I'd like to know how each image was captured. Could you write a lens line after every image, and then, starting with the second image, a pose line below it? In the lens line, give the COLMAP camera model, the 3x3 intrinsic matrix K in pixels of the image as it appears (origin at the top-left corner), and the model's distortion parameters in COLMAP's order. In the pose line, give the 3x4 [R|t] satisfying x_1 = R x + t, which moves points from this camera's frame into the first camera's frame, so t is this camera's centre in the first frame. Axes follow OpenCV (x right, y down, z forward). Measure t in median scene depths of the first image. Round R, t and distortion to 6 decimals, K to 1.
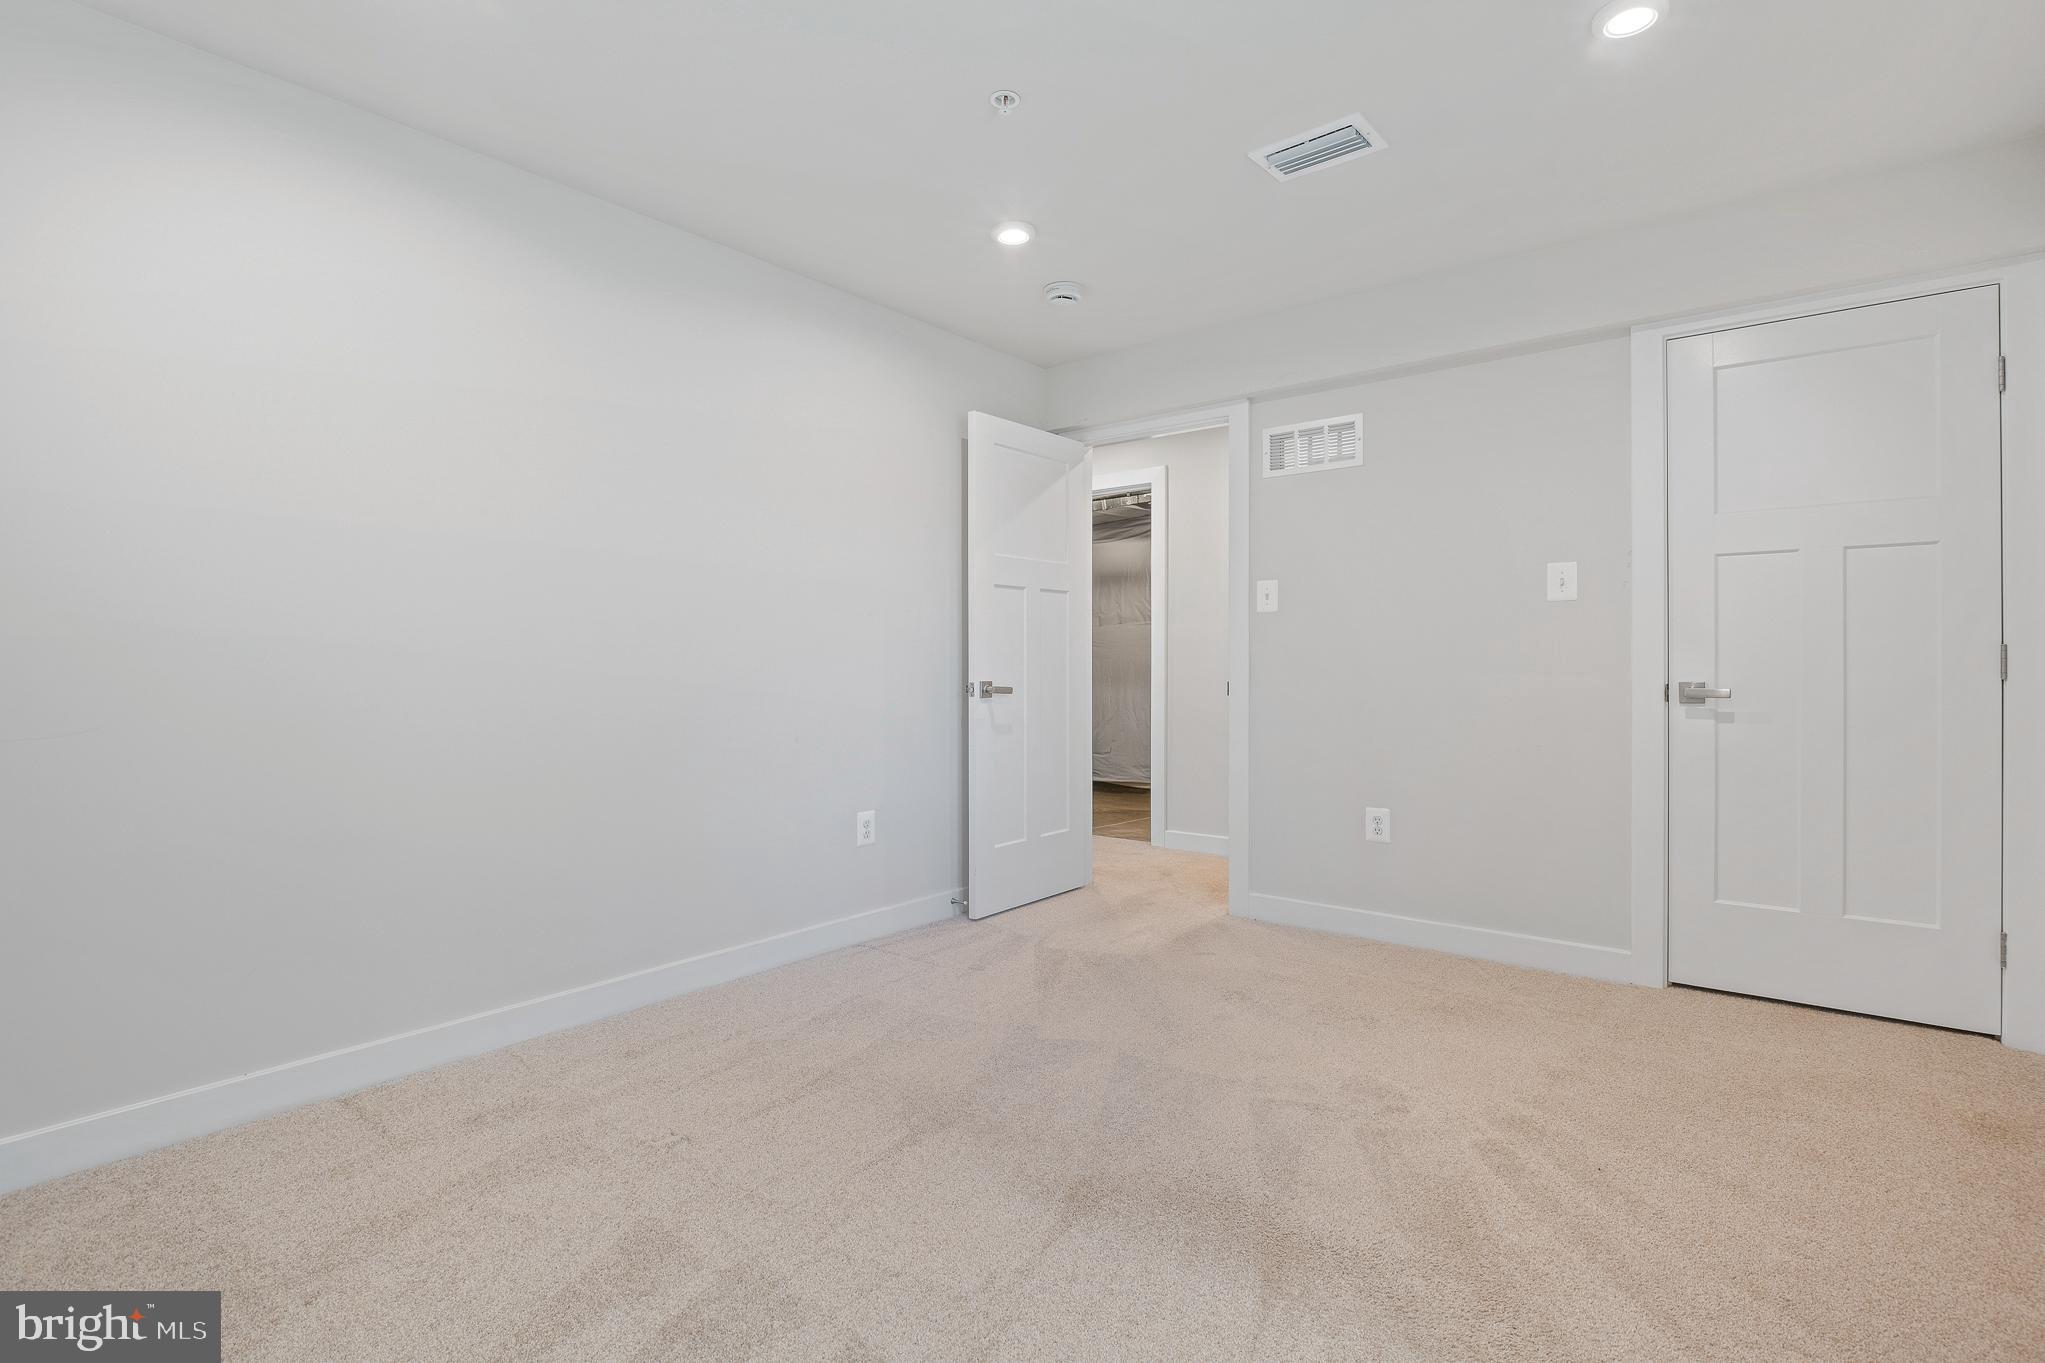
lens RADIAL K [[1007.0, 0, 1022.5], [0, 1007.0, 667.7], [0, 0, 1]] dist [0.000371, 0.000584]
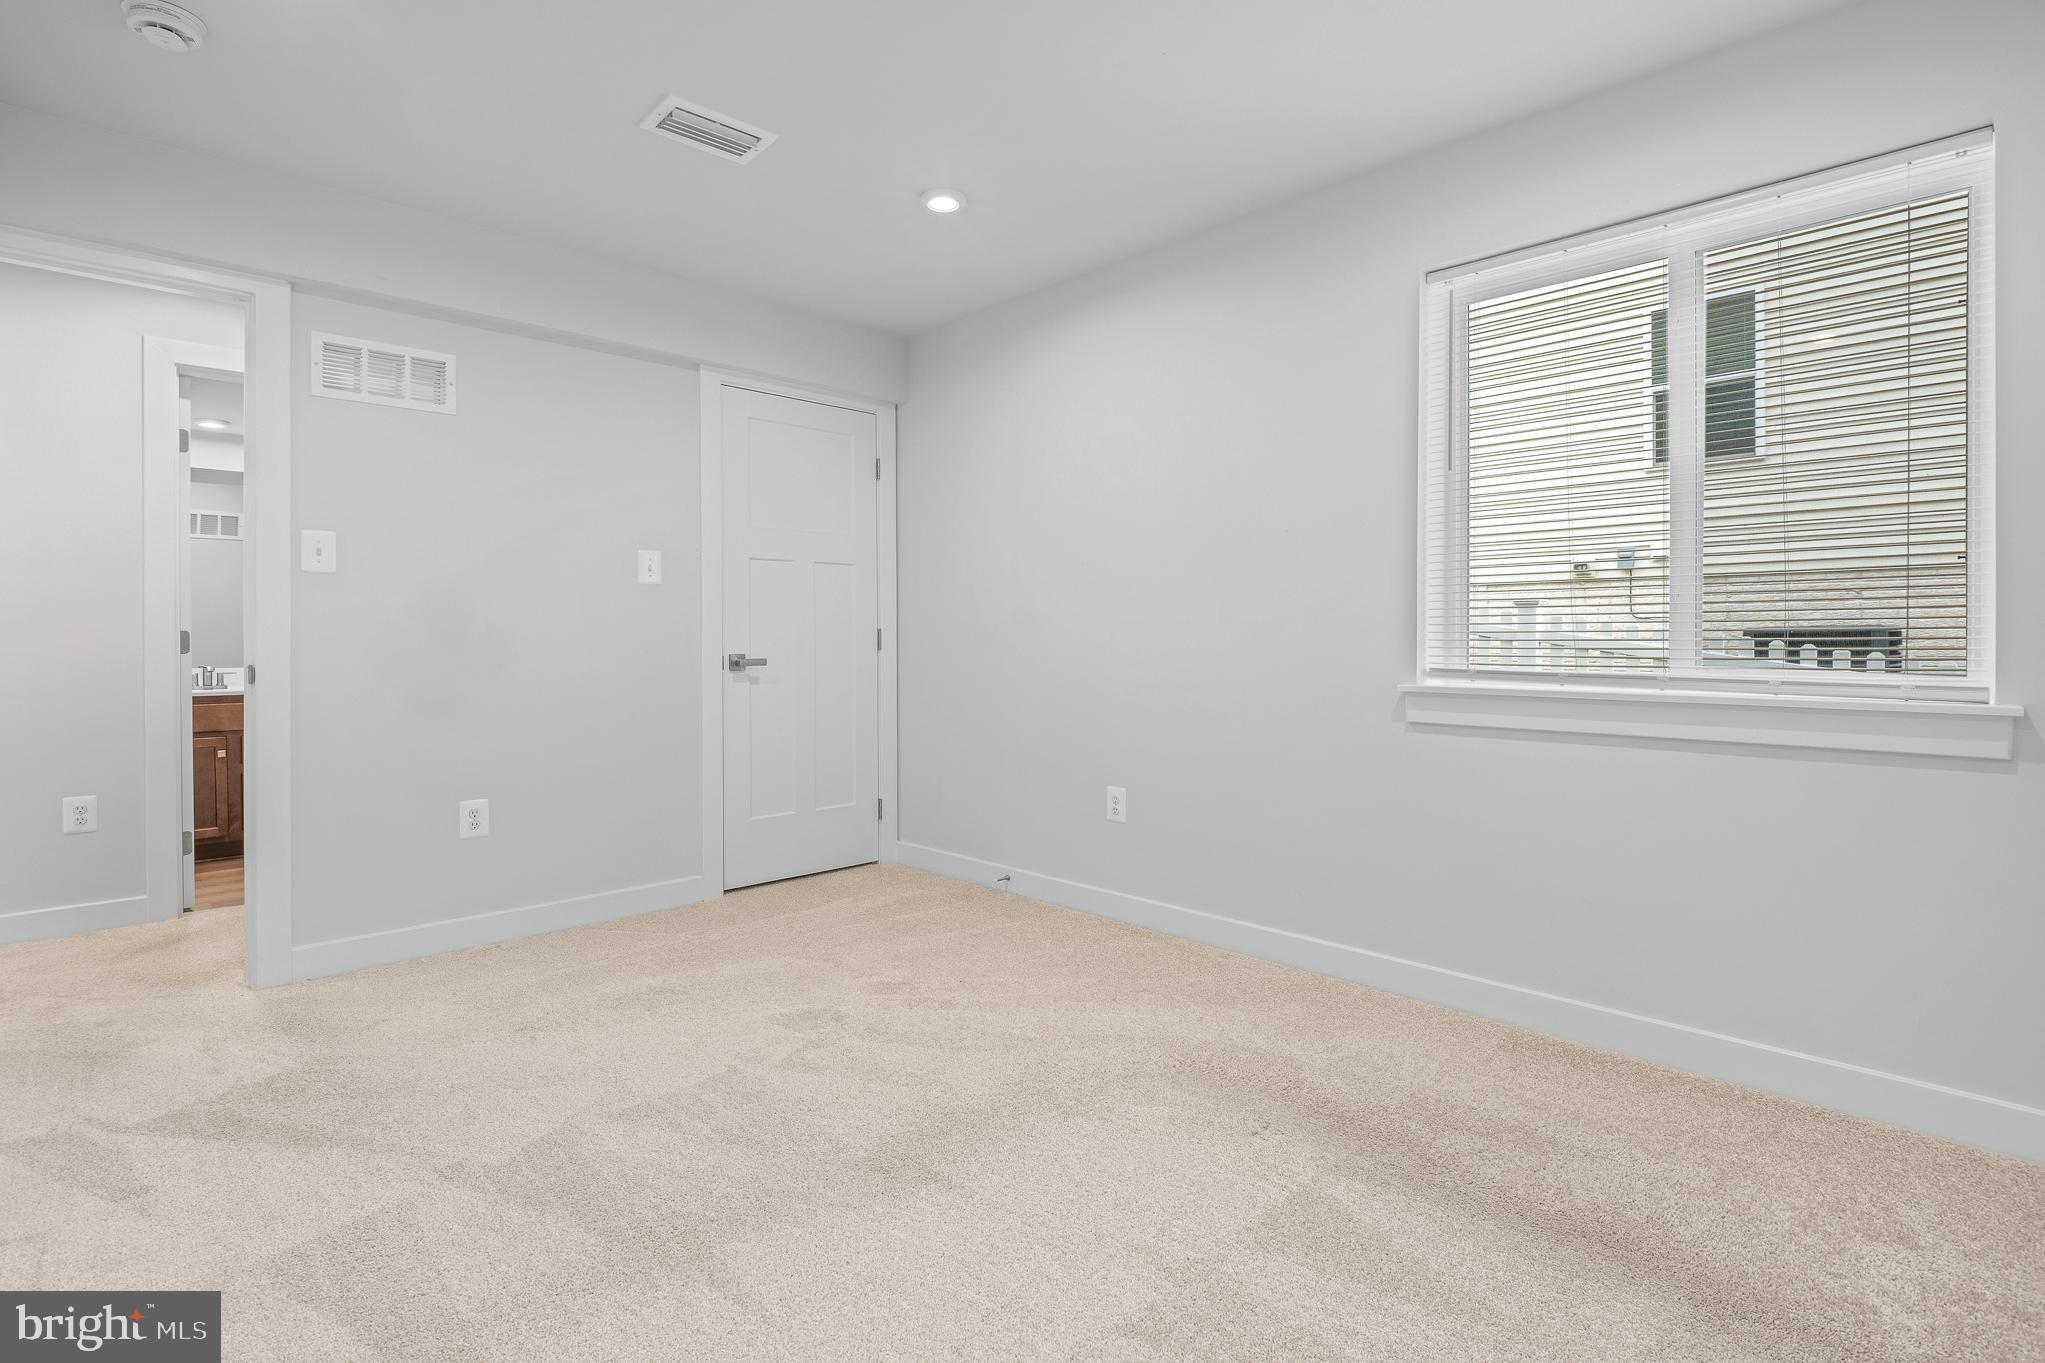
lens RADIAL K [[1007.0, 0, 997.9], [0, 1007.0, 642.8], [0, 0, 1]] dist [0.000371, 0.000584]
pose [[0.118125, 0.001226, 0.992998, -0.565840], [0.008325, 0.999963, -0.002225, 0.005507], [-0.992964, 0.008529, 0.118110, 0.496183]]
